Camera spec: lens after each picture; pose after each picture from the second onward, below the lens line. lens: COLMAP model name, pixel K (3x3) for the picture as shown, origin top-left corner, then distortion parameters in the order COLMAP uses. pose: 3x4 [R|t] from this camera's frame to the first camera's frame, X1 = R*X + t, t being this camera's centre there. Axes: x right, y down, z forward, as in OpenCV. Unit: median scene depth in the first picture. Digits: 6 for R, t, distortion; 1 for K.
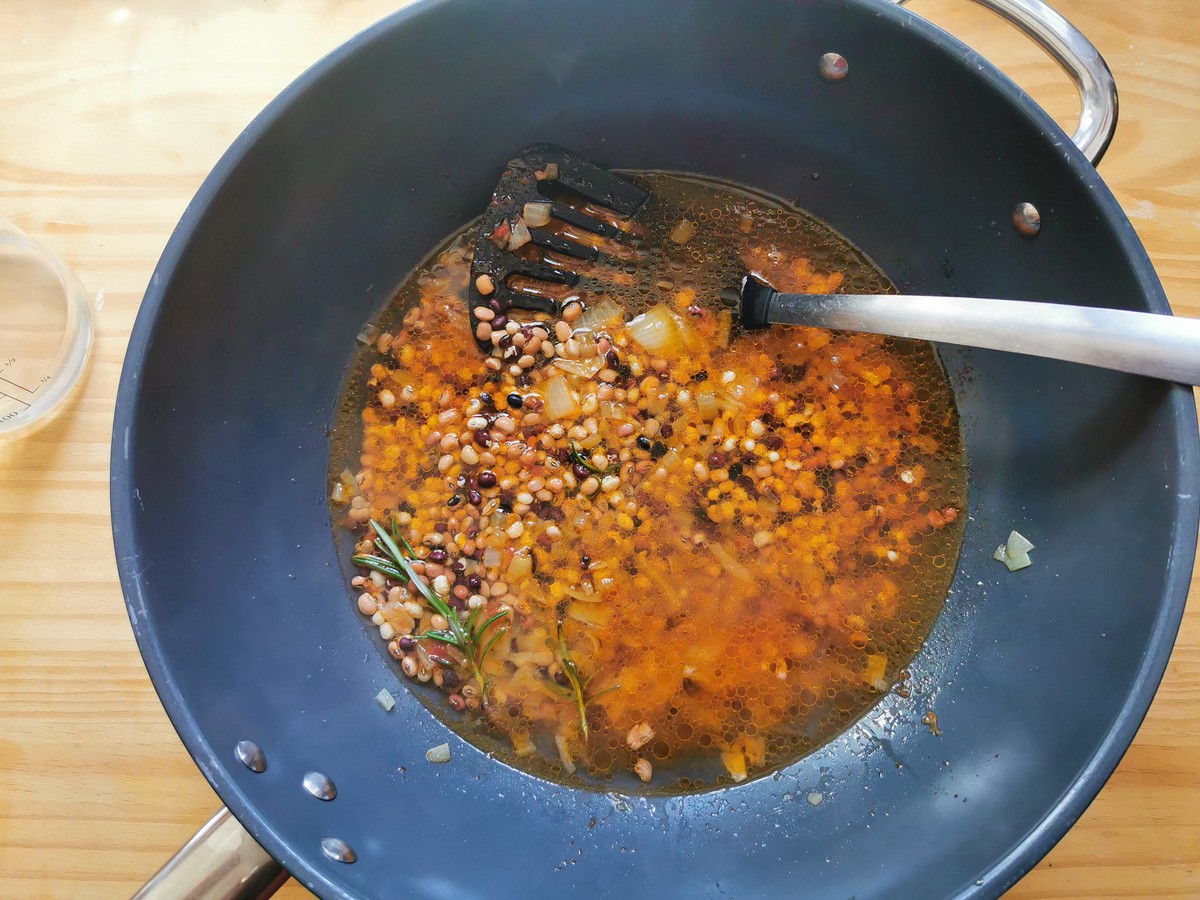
lens RADIAL K [[961.0, 0, 589.6], [0, 961.0, 449.3], [0, 0, 1]] dist [-0.001277, -0.011312]
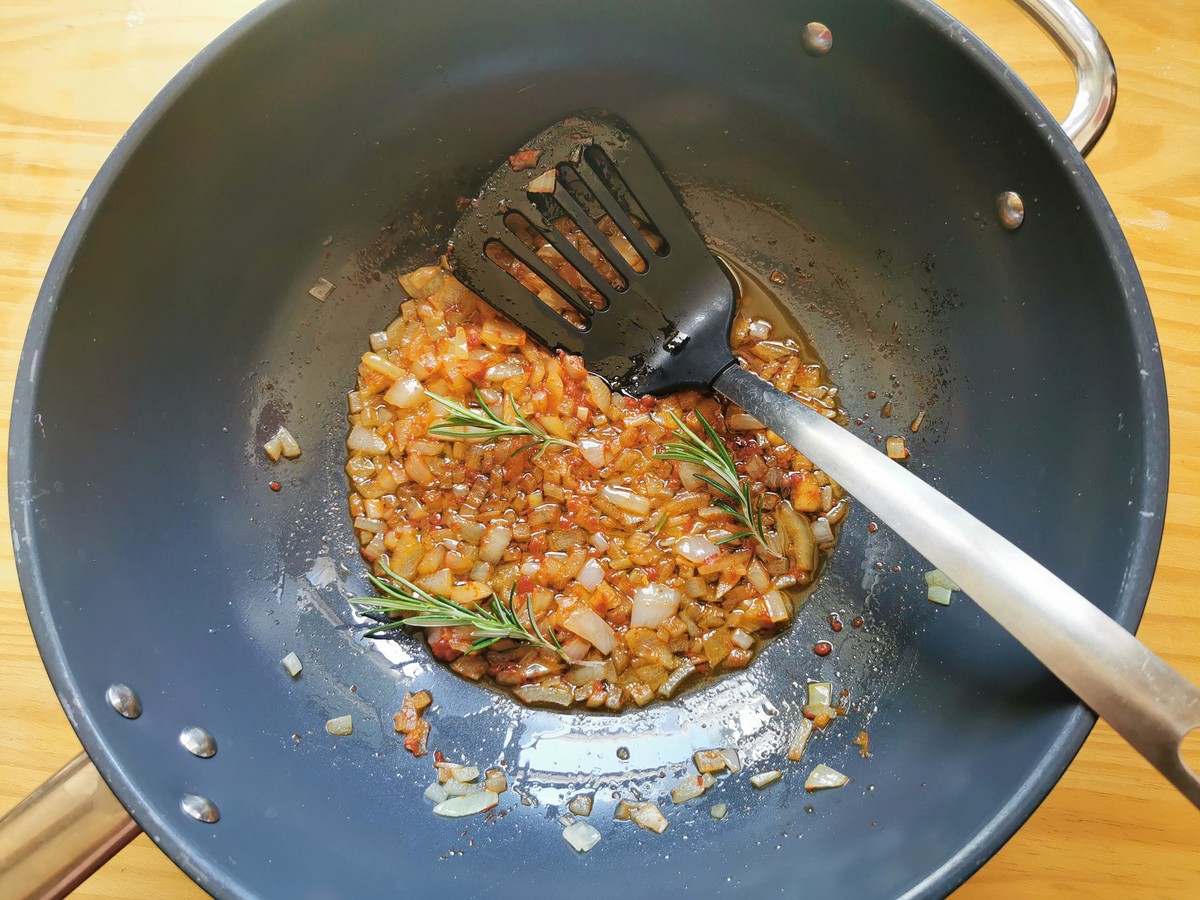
lens RADIAL K [[961.0, 0, 598.0], [0, 961.0, 455.1], [0, 0, 1]] dist [-0.001277, -0.011312]
pose [[0.994721, 0.080417, -0.063743, 0.136965], [-0.082244, 0.996258, -0.026581, 0.053447], [0.061367, 0.031683, 0.997612, 0.057331]]
